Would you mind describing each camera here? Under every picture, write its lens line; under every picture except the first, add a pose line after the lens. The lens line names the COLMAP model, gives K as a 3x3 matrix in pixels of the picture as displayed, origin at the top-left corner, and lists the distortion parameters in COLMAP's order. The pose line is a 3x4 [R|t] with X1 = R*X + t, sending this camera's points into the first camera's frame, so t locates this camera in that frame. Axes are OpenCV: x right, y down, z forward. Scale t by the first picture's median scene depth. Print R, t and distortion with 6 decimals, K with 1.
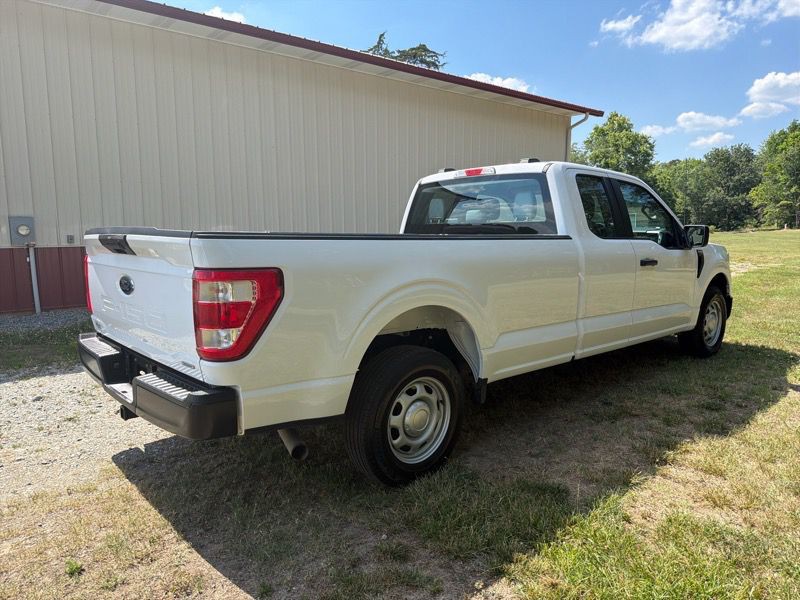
lens RADIAL K [[575.2, 0, 406.3], [0, 575.2, 293.4], [0, 0, 1]] dist [0.034852, -0.040947]
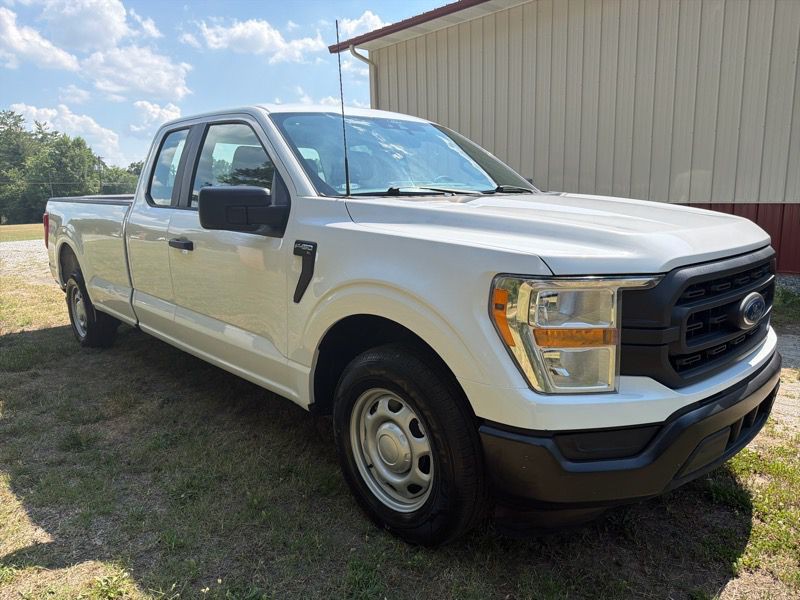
lens RADIAL K [[575.2, 0, 406.3], [0, 575.2, 293.4], [0, 0, 1]] dist [0.034852, -0.040947]
pose [[0.001944, 0.173182, -0.984888, 1.275259], [-0.093970, 0.980563, 0.172236, -0.160503], [0.995573, 0.092215, 0.018180, 1.436057]]
